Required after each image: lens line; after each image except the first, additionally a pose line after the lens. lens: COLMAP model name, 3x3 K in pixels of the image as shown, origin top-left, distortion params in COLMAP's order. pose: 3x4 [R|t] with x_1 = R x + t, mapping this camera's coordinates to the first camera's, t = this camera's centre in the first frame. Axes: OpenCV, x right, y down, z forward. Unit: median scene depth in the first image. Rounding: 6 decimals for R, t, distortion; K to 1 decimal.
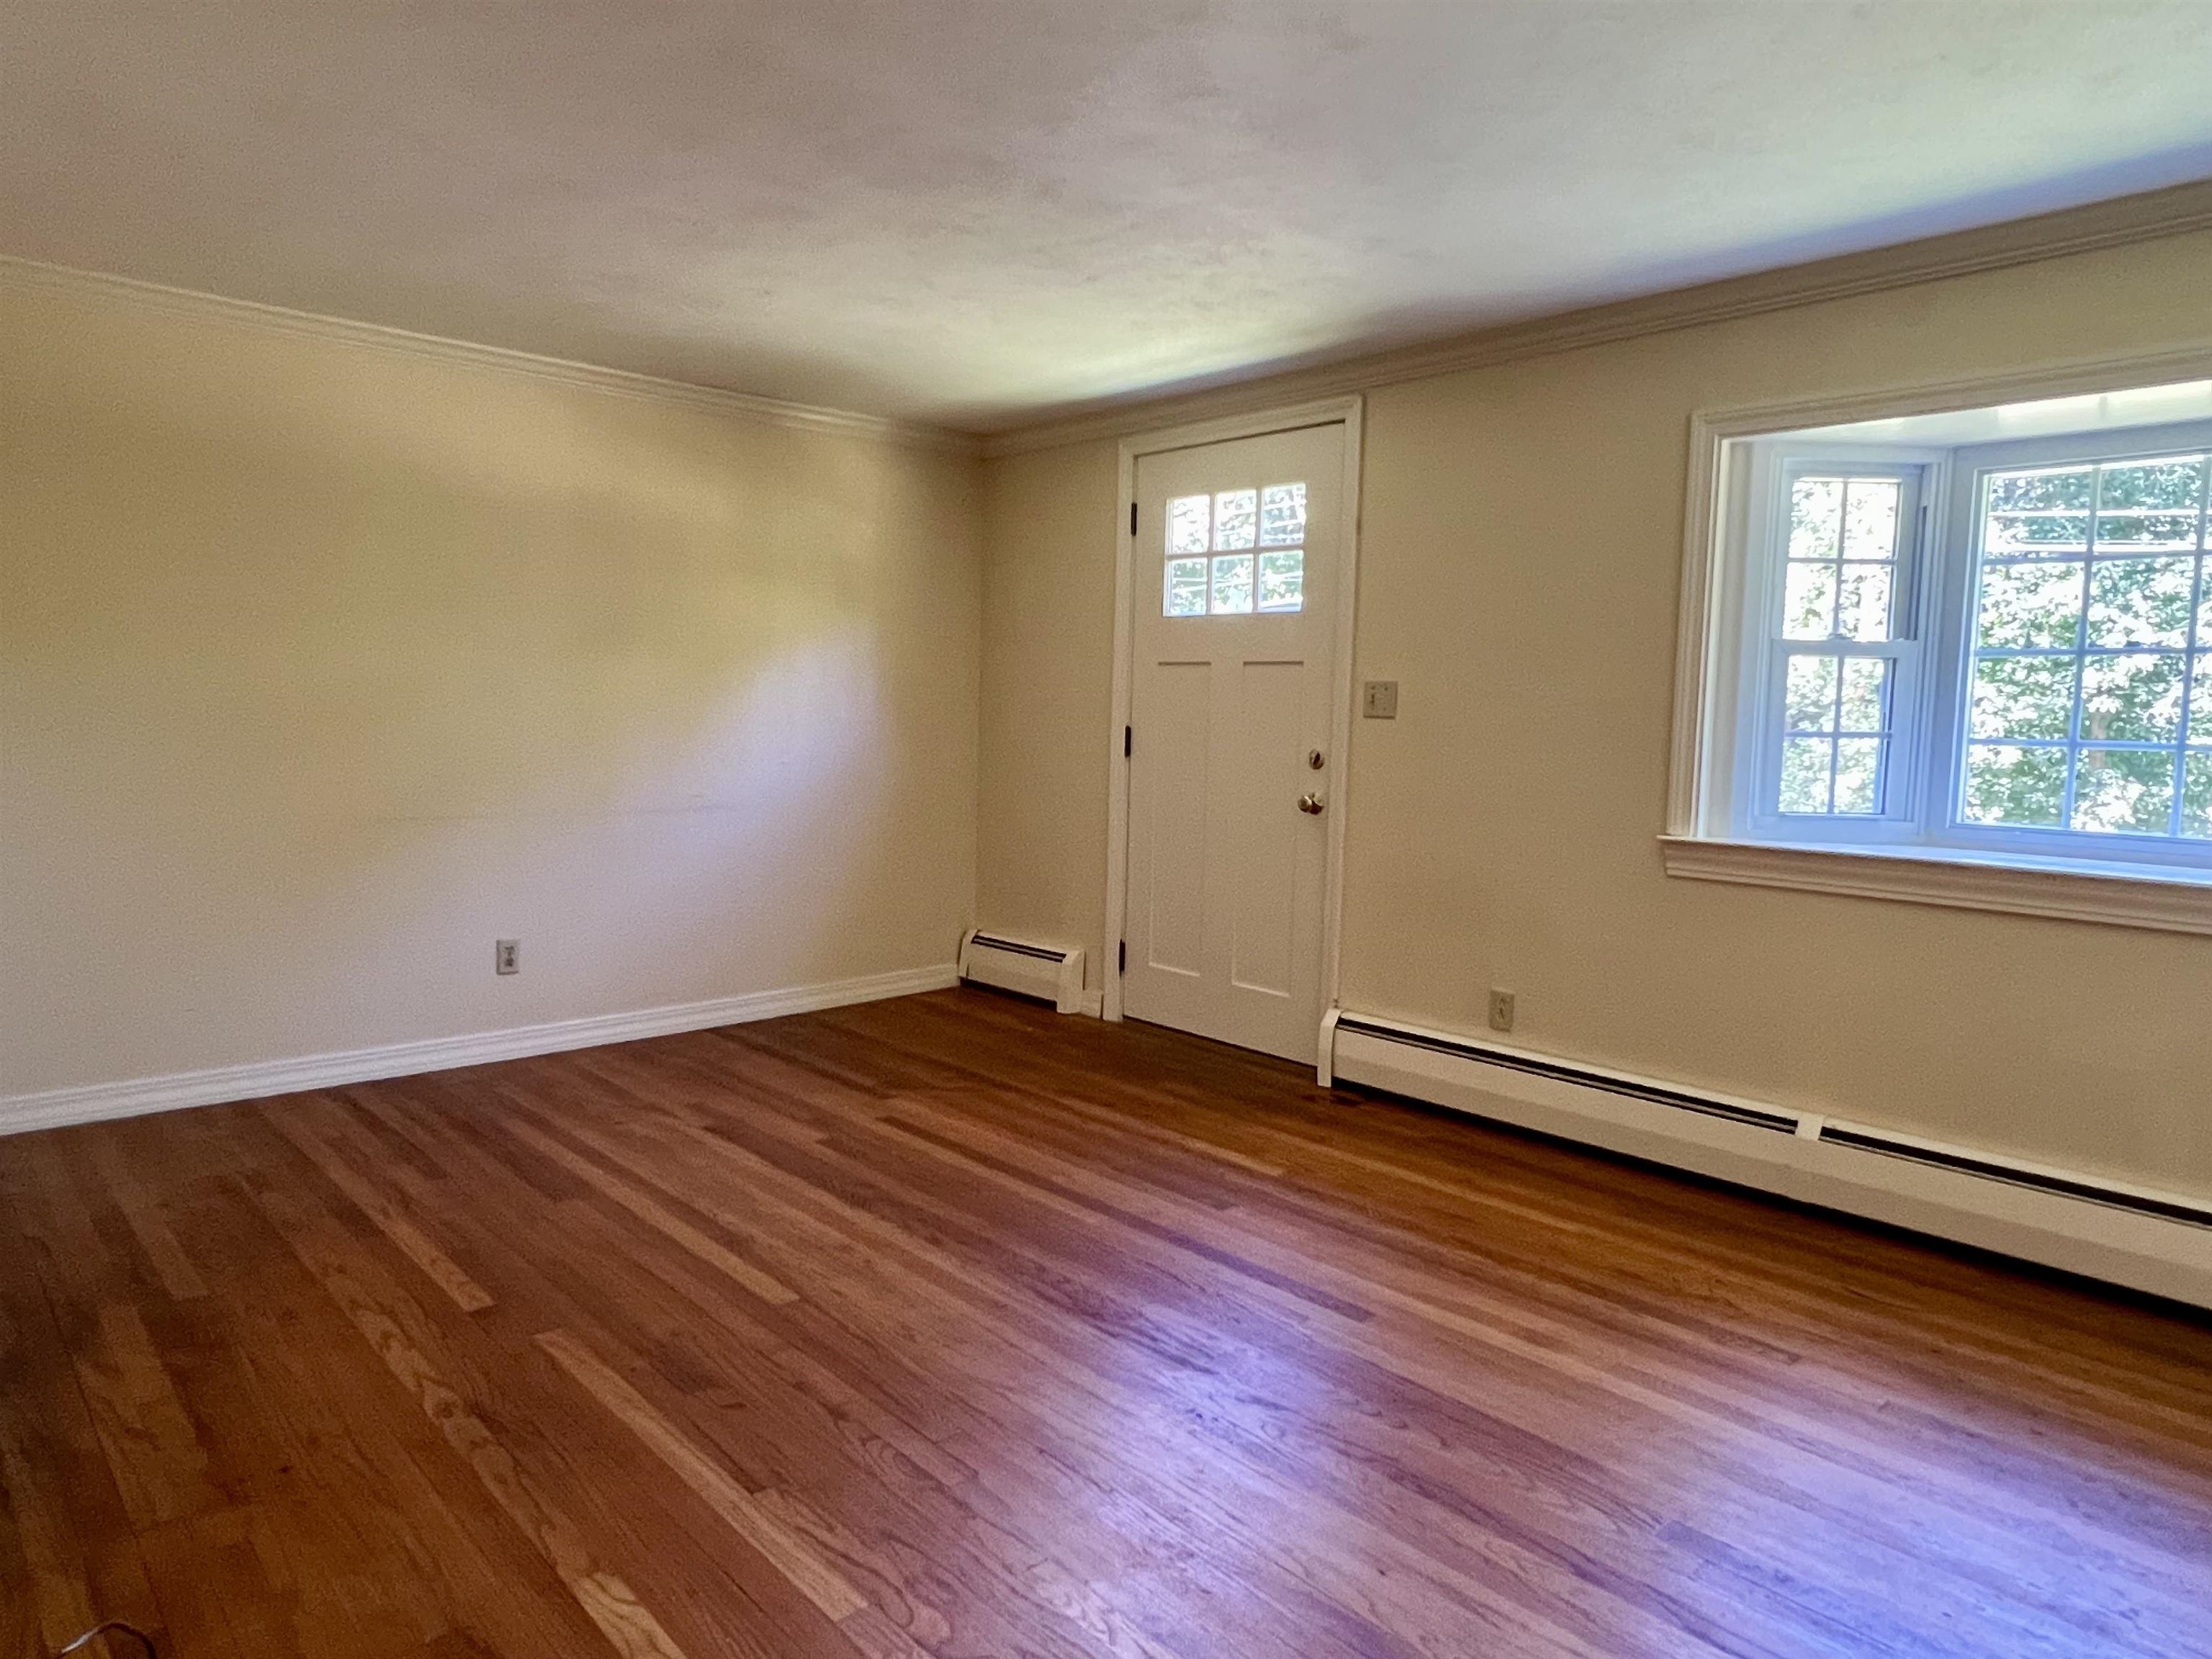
lens RADIAL K [[1368.9, 0, 1107.7], [0, 1368.9, 828.6], [0, 0, 1]] dist [0.001101, -0.000854]
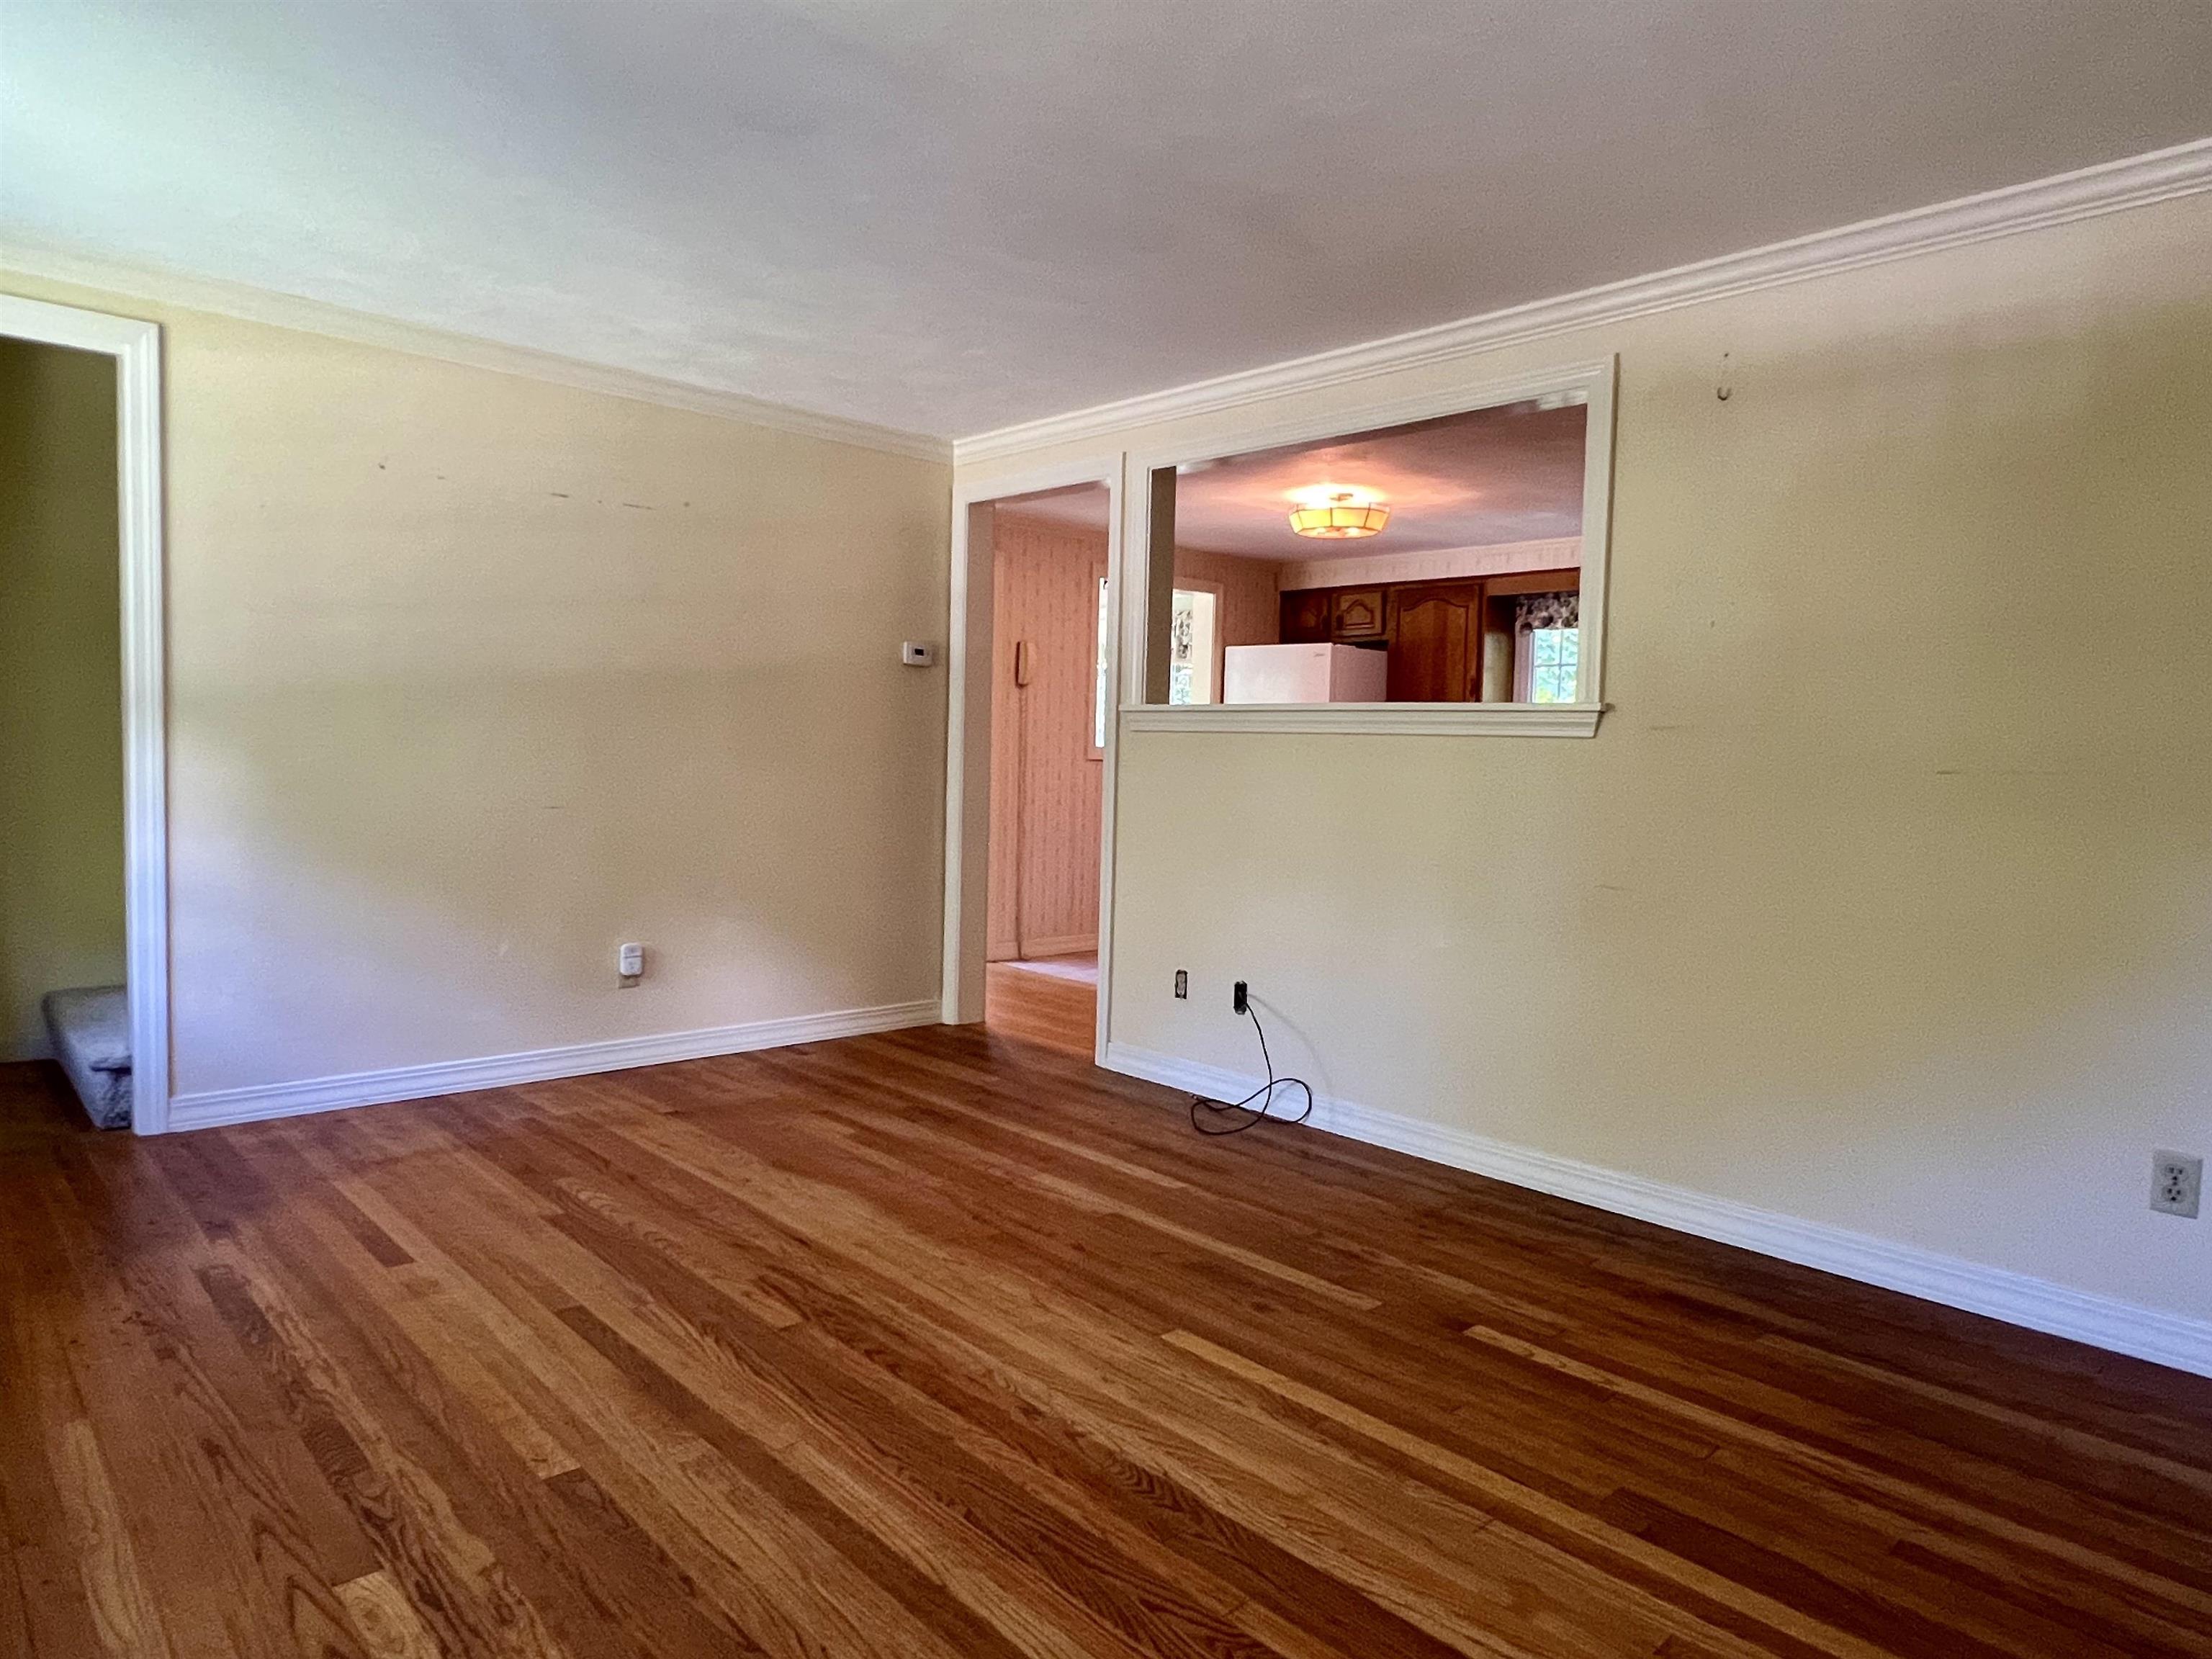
lens RADIAL K [[1368.9, 0, 1104.8], [0, 1368.9, 827.5], [0, 0, 1]] dist [0.001101, -0.000854]
pose [[-0.998503, -0.054255, -0.006987, -0.153648], [-0.054692, 0.987583, 0.147268, -0.130818], [-0.001090, 0.147429, -0.989072, 1.781845]]
